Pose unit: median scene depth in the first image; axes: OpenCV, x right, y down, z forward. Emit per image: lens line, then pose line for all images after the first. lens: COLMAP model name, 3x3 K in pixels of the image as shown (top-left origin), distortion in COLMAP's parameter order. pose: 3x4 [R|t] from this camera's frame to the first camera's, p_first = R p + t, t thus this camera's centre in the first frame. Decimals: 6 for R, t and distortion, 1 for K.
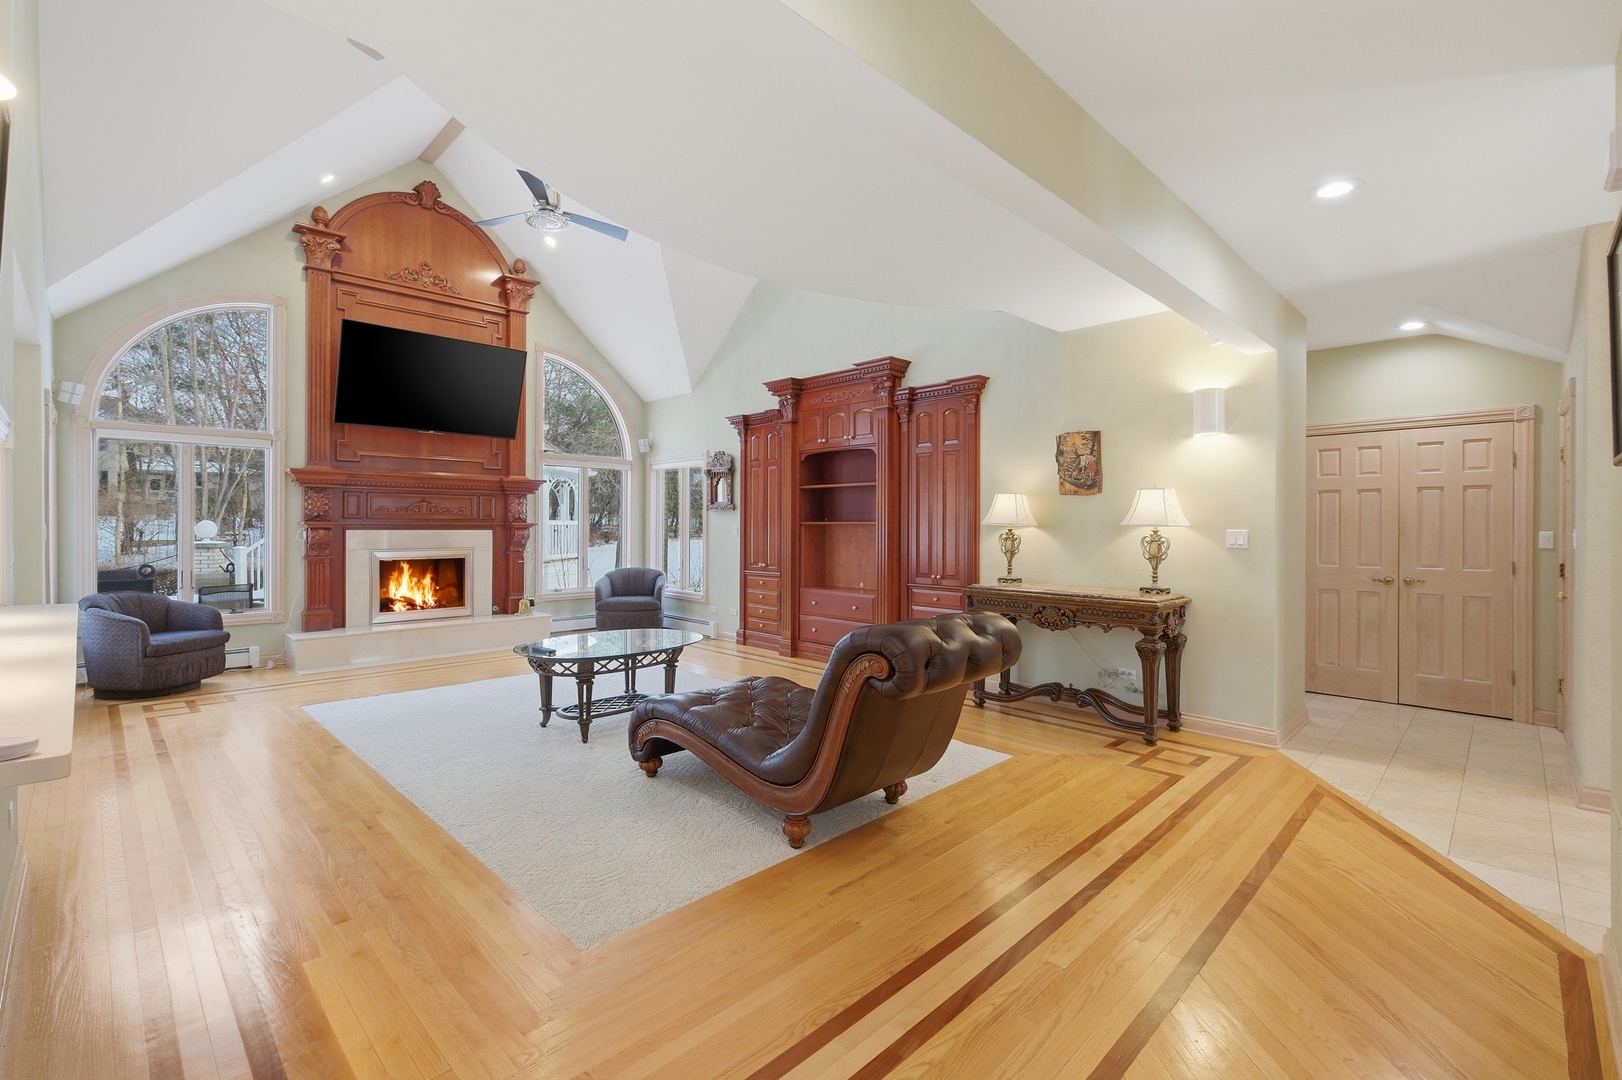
lens RADIAL K [[712.3, 0, 810.7], [0, 712.3, 526.4], [0, 0, 1]] dist [-0.003701, -0.000465]
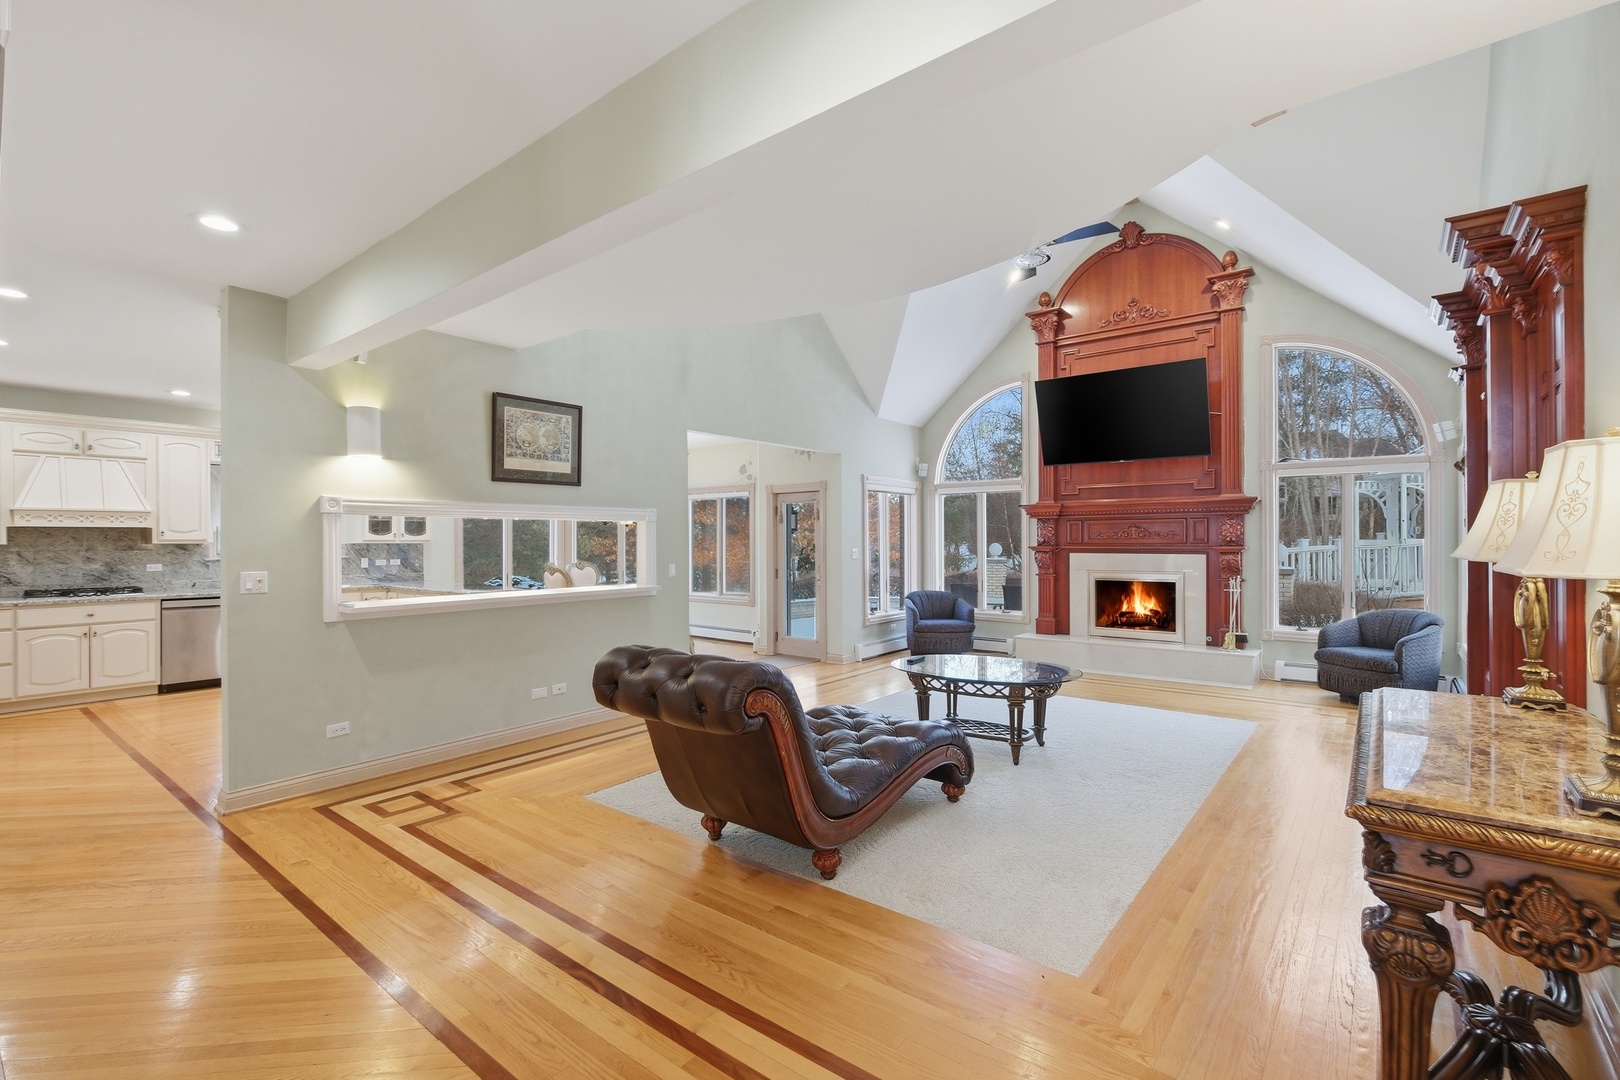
lens RADIAL K [[716.6, 0, 810.0], [0, 716.6, 540.0], [0, 0, 1]] dist [-0.002160, -0.000374]
pose [[0.118397, -0.007368, -0.992939, 0.607625], [0.001341, 0.999973, -0.007260, -0.011046], [0.992965, -0.000472, 0.118404, 0.539571]]
